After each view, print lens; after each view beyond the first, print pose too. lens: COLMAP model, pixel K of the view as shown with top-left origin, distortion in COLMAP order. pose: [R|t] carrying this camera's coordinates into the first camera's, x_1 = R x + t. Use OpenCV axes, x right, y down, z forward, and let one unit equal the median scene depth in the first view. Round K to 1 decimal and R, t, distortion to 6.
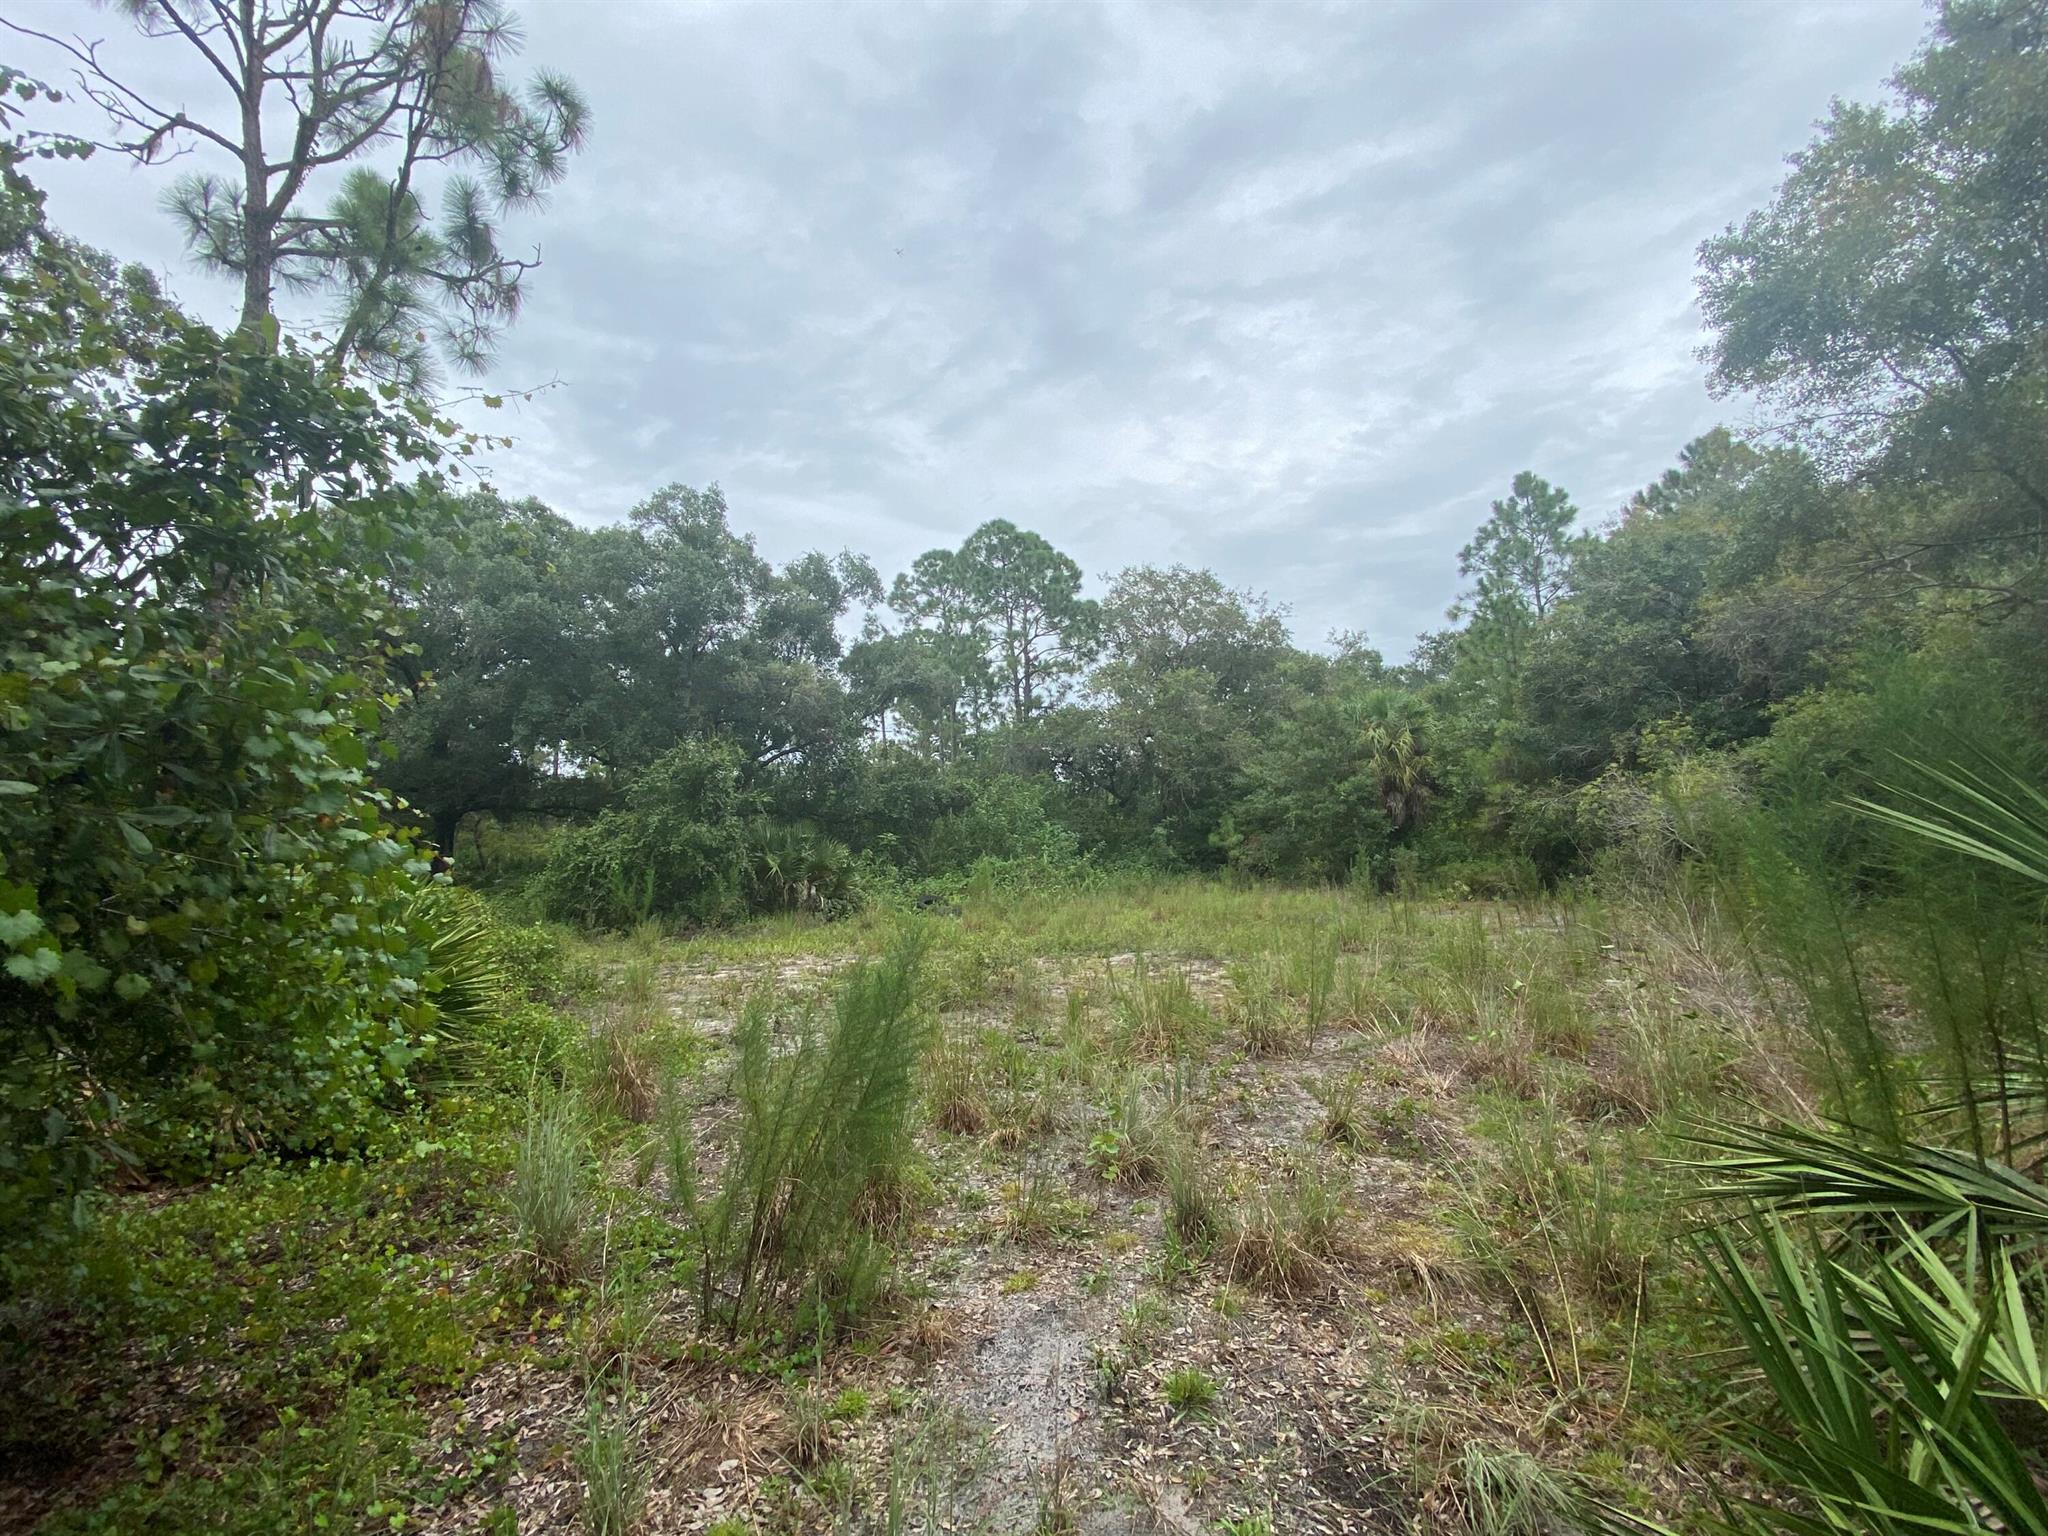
lens RADIAL K [[842.4, 0, 1015.9], [0, 842.4, 773.3], [0, 0, 1]] dist [-0.000124, -0.013713]
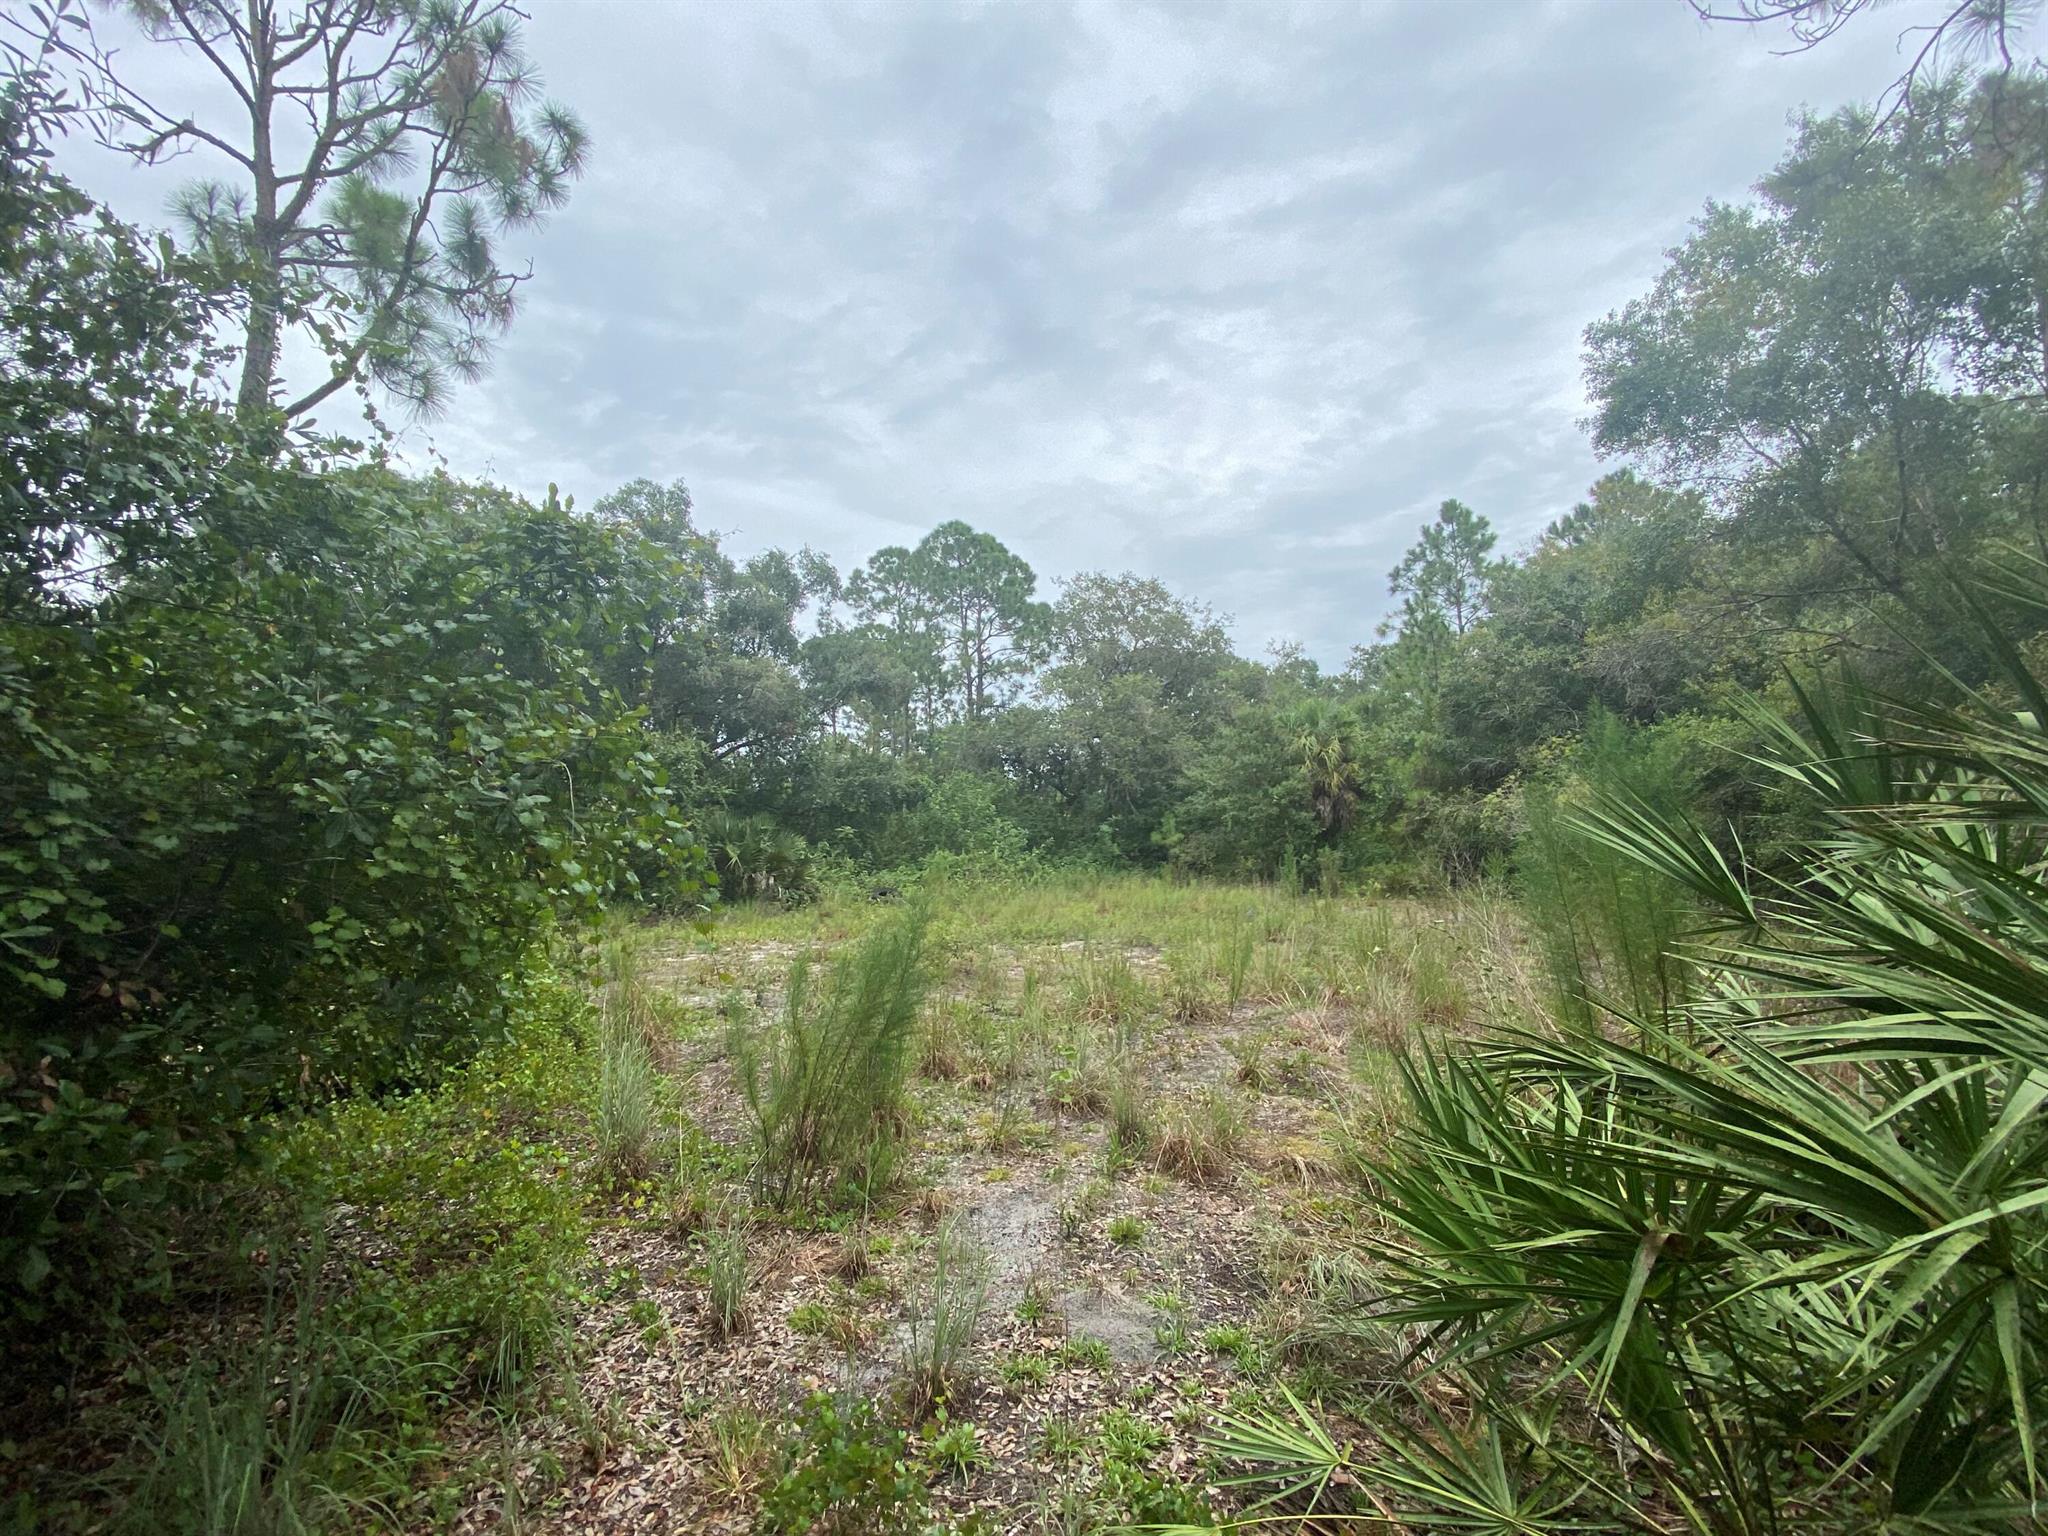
lens RADIAL K [[842.4, 0, 1015.9], [0, 842.4, 773.3], [0, 0, 1]] dist [-0.000124, -0.013713]
pose [[0.997757, 0.021648, 0.063341, -0.009112], [-0.021987, 0.999747, 0.004657, -0.003216], [-0.063224, -0.006039, 0.997981, -0.043194]]
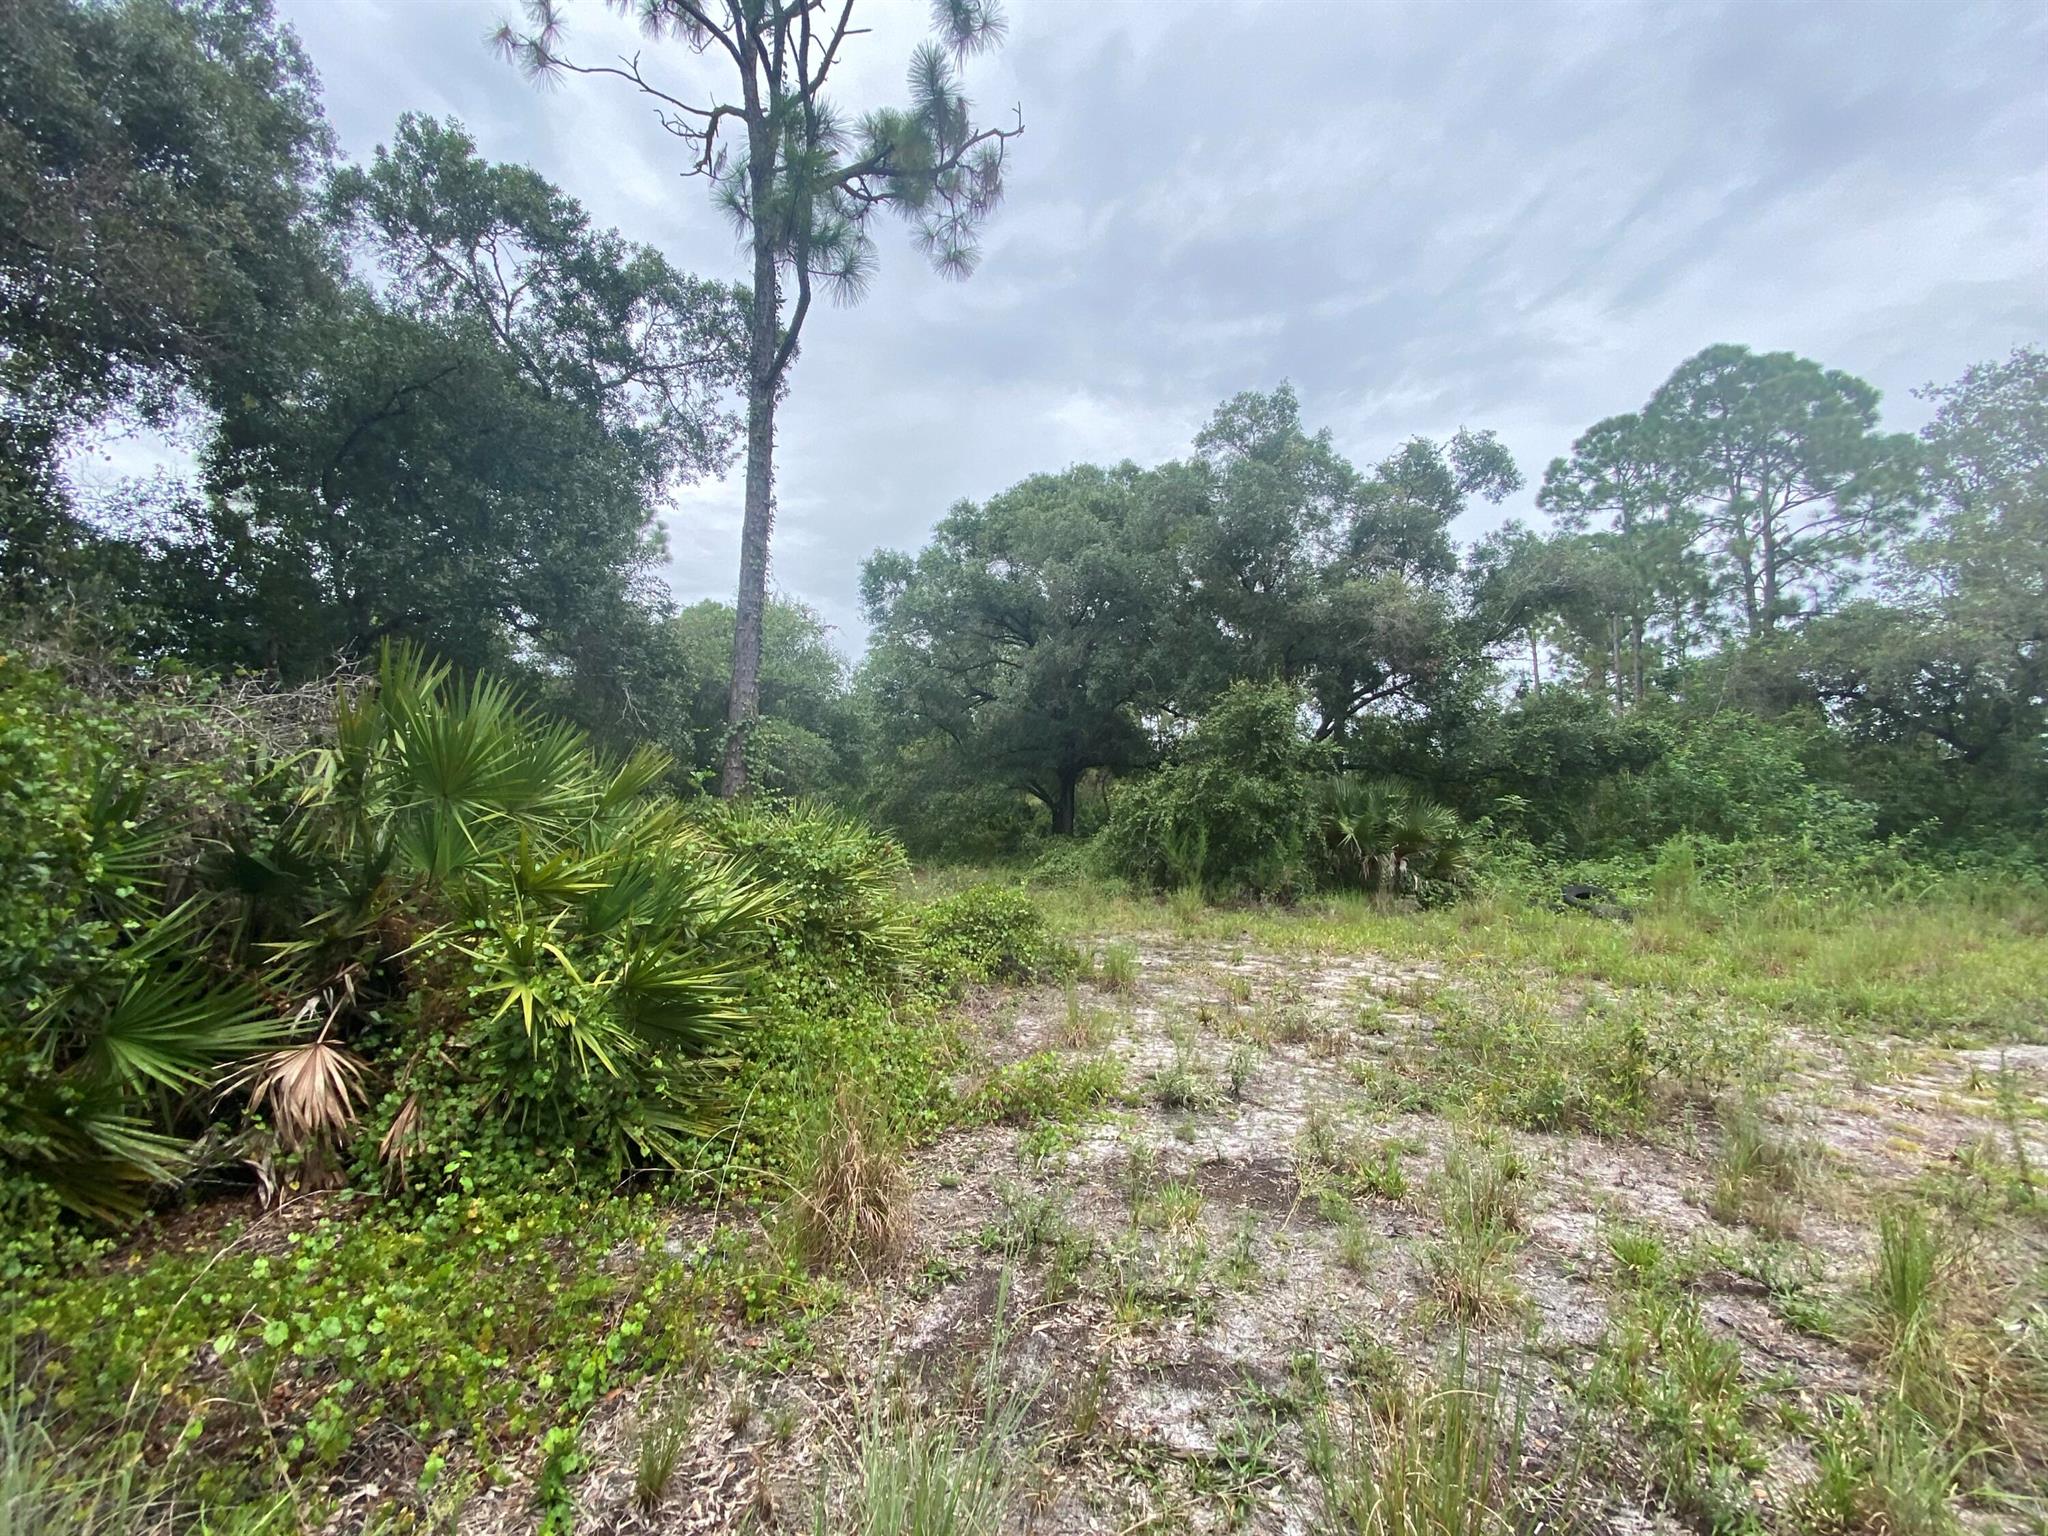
lens RADIAL K [[842.4, 0, 1015.9], [0, 842.4, 773.3], [0, 0, 1]] dist [-0.000124, -0.013713]
pose [[0.750392, 0.004563, -0.660978, 0.003554], [0.024413, 0.999103, 0.034613, 0.016299], [0.660542, -0.042110, 0.749607, 0.169189]]
